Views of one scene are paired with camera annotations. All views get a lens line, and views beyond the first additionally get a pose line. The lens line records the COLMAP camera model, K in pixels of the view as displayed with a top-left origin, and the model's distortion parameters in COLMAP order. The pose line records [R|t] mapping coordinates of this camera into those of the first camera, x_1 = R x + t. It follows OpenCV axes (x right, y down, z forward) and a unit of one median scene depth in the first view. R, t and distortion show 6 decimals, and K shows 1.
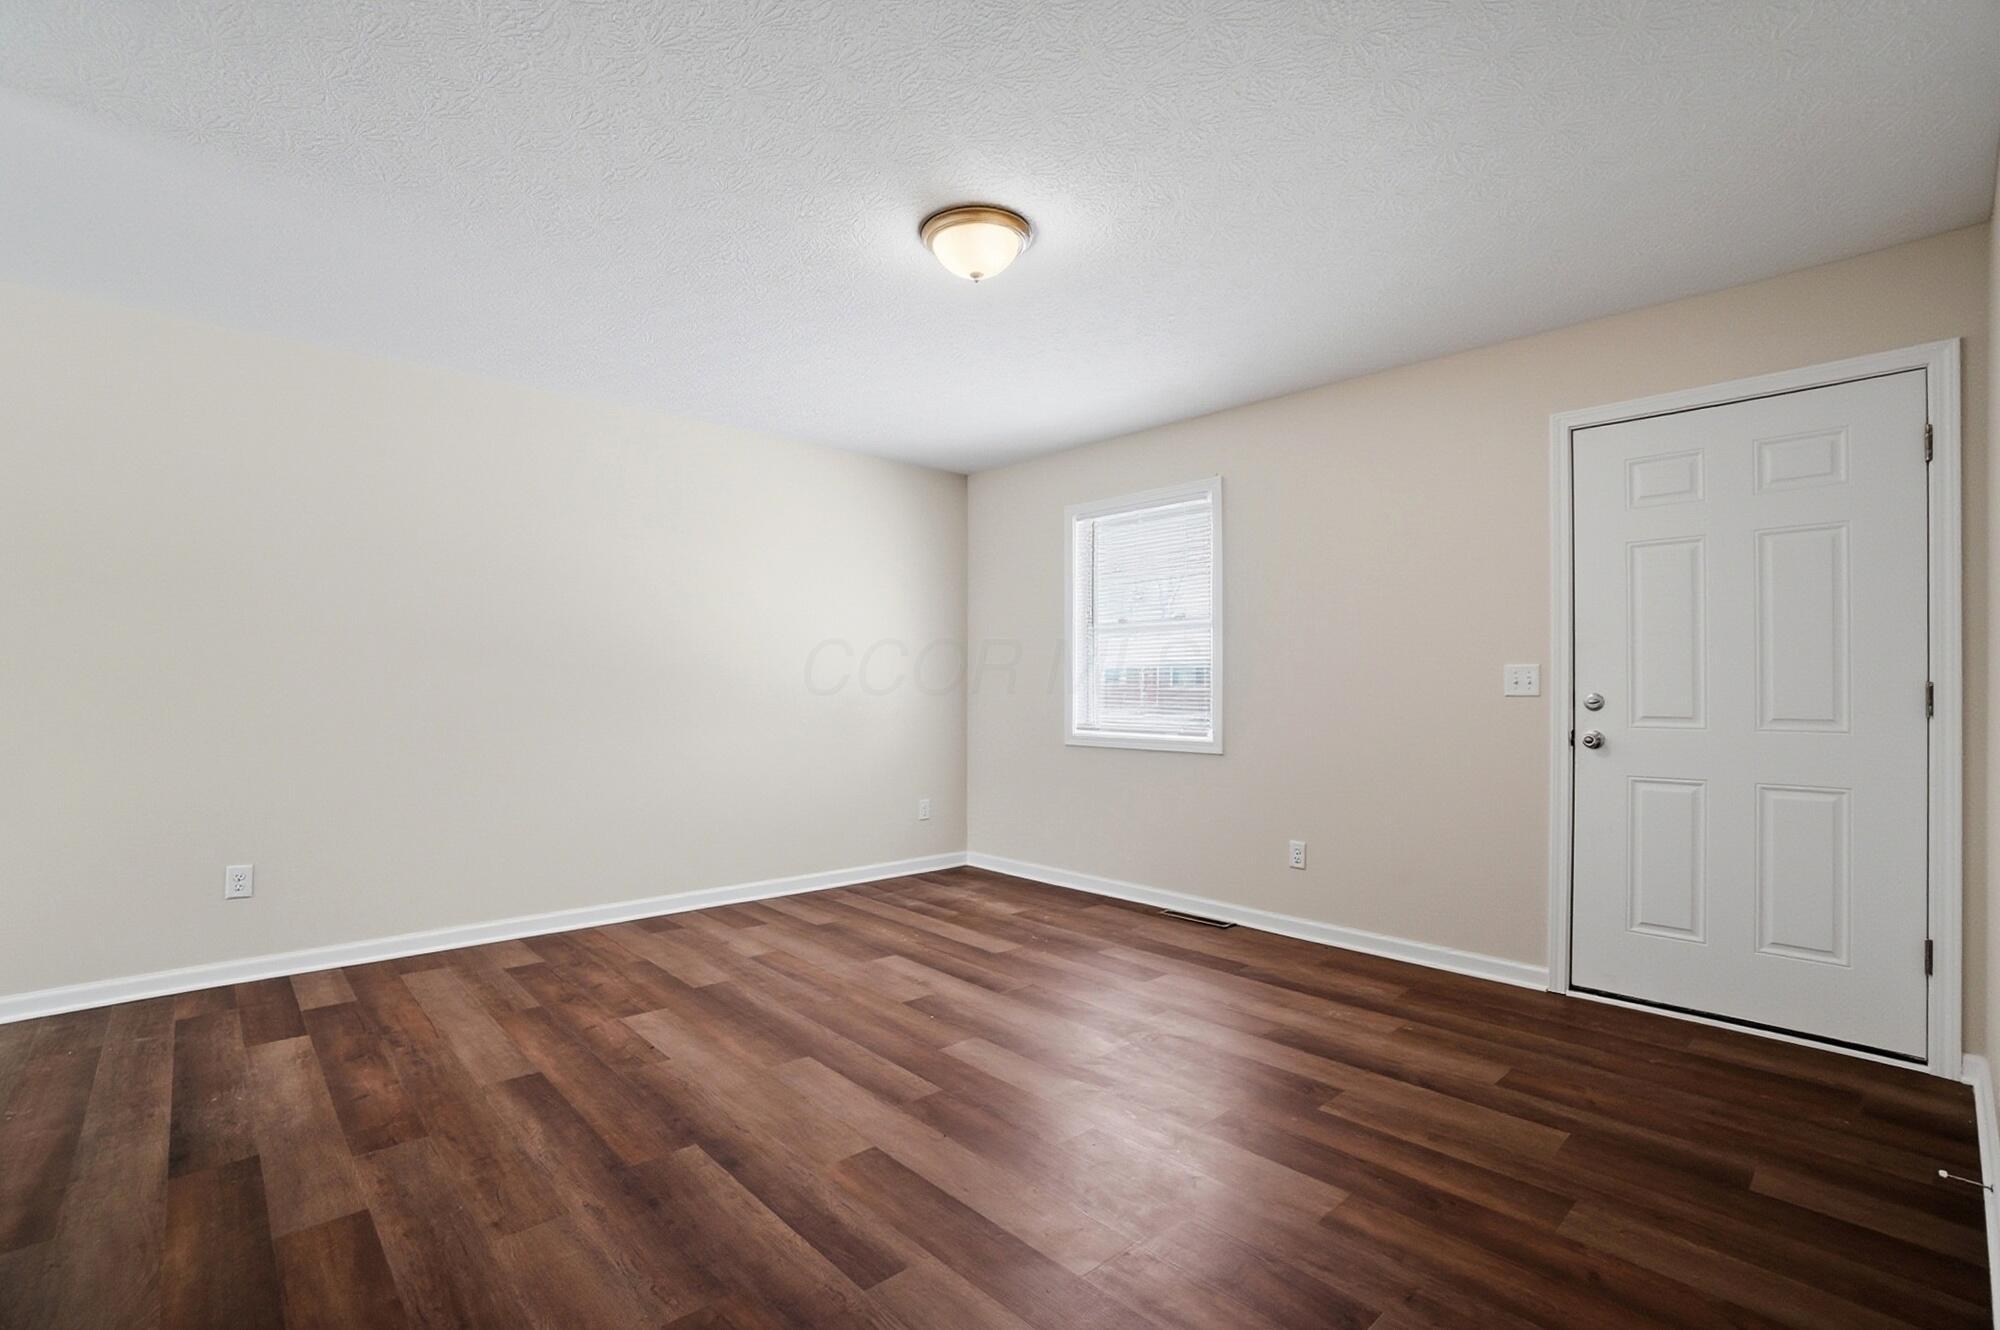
lens RADIAL K [[896.3, 0, 987.7], [0, 896.3, 685.3], [0, 0, 1]] dist [-0.066408, 0.021893]
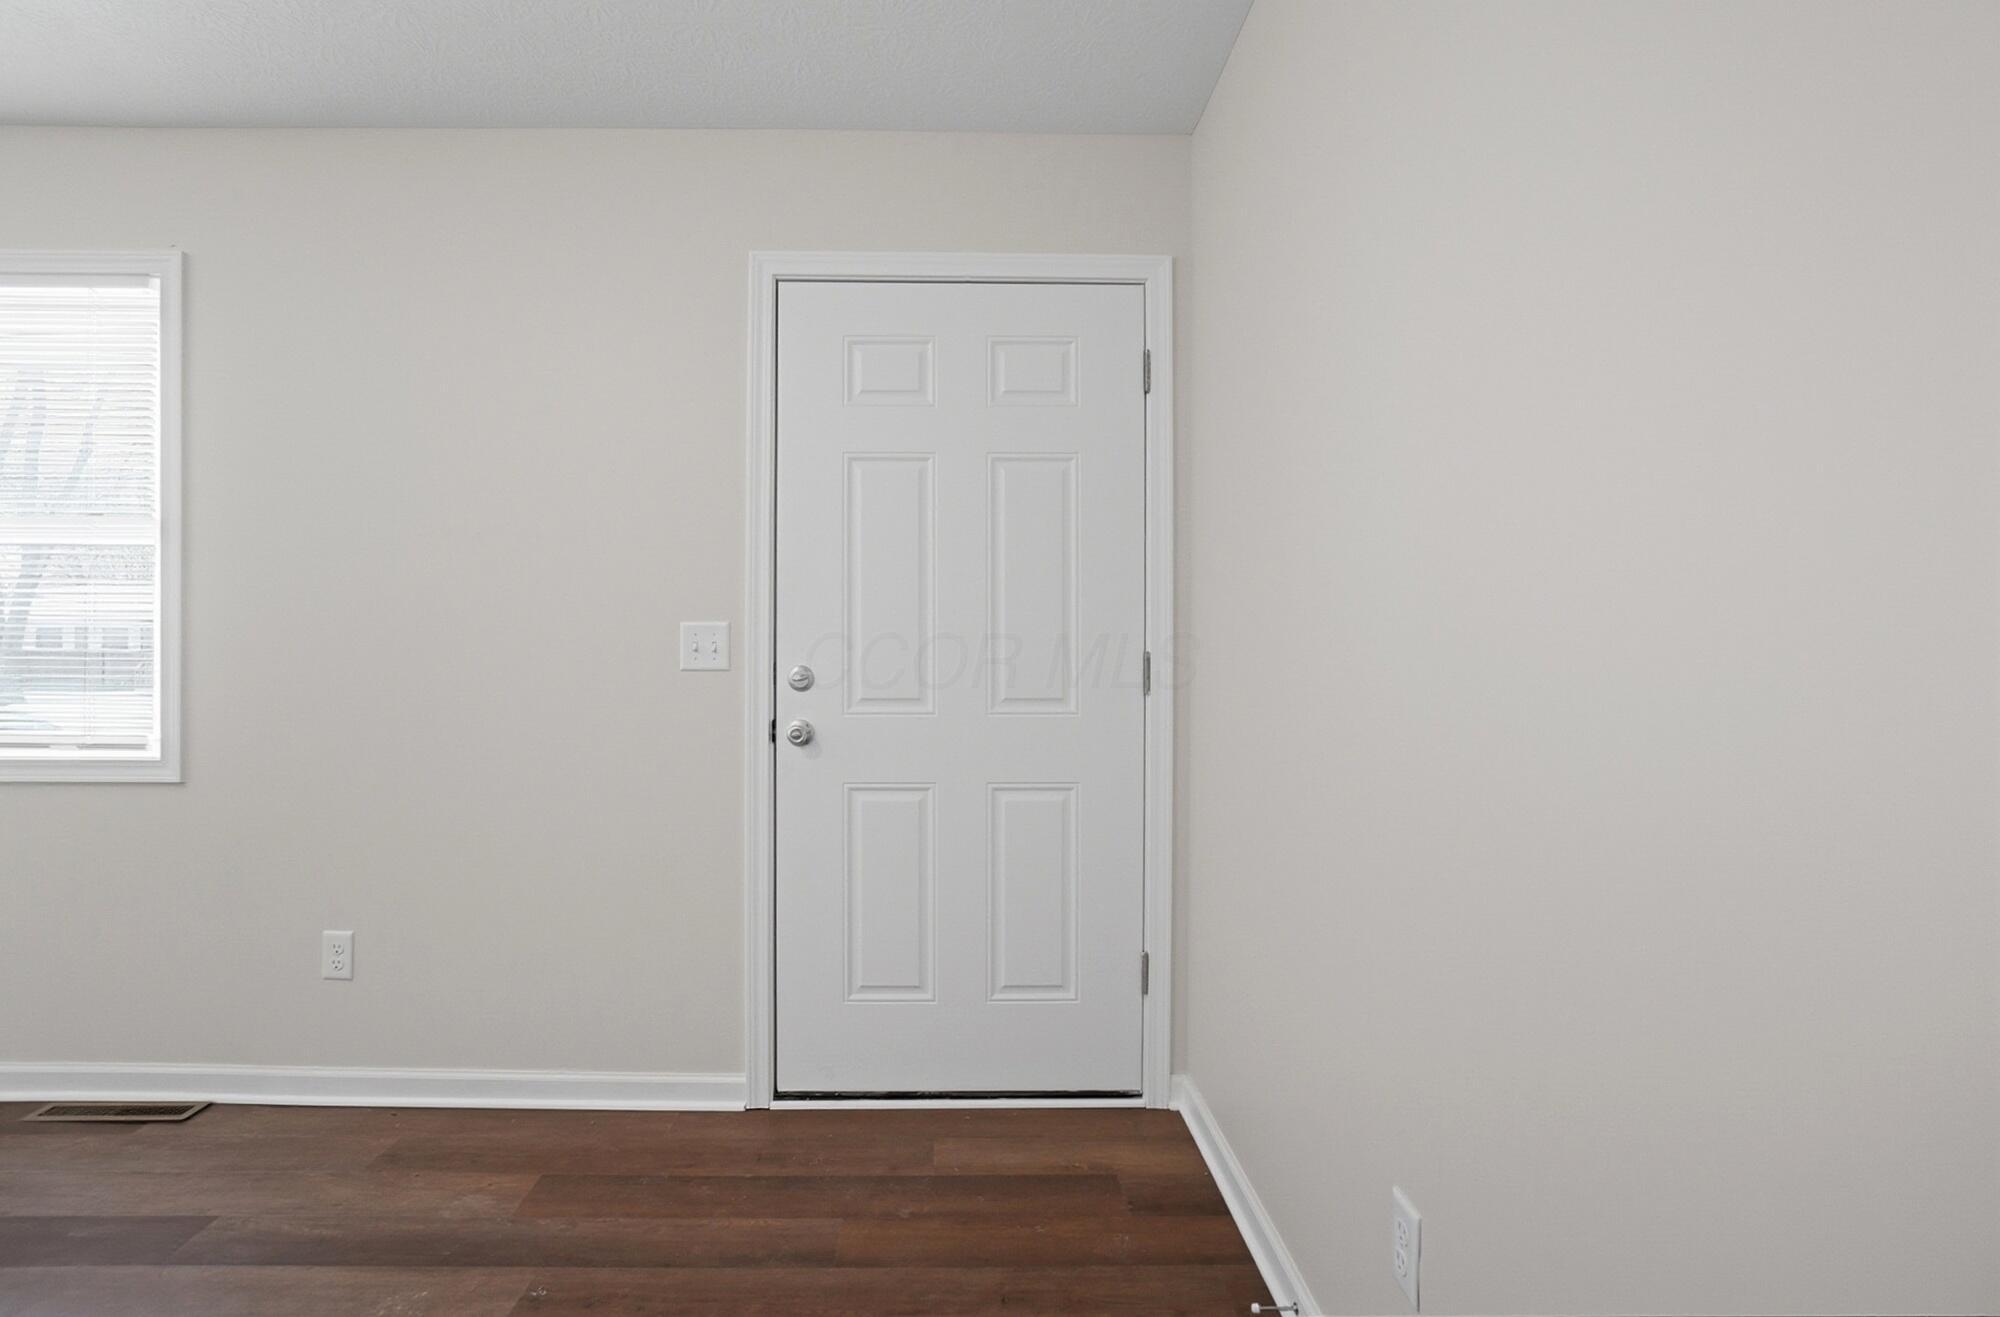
lens RADIAL K [[977.5, 0, 954.3], [0, 977.5, 687.8], [0, 0, 1]] dist [-0.036303, 0.016135]
pose [[0.663581, -0.010312, 0.748034, 0.196737], [-0.006343, 0.999792, 0.019409, 0.010647], [-0.748078, -0.017624, 0.663377, 0.395433]]
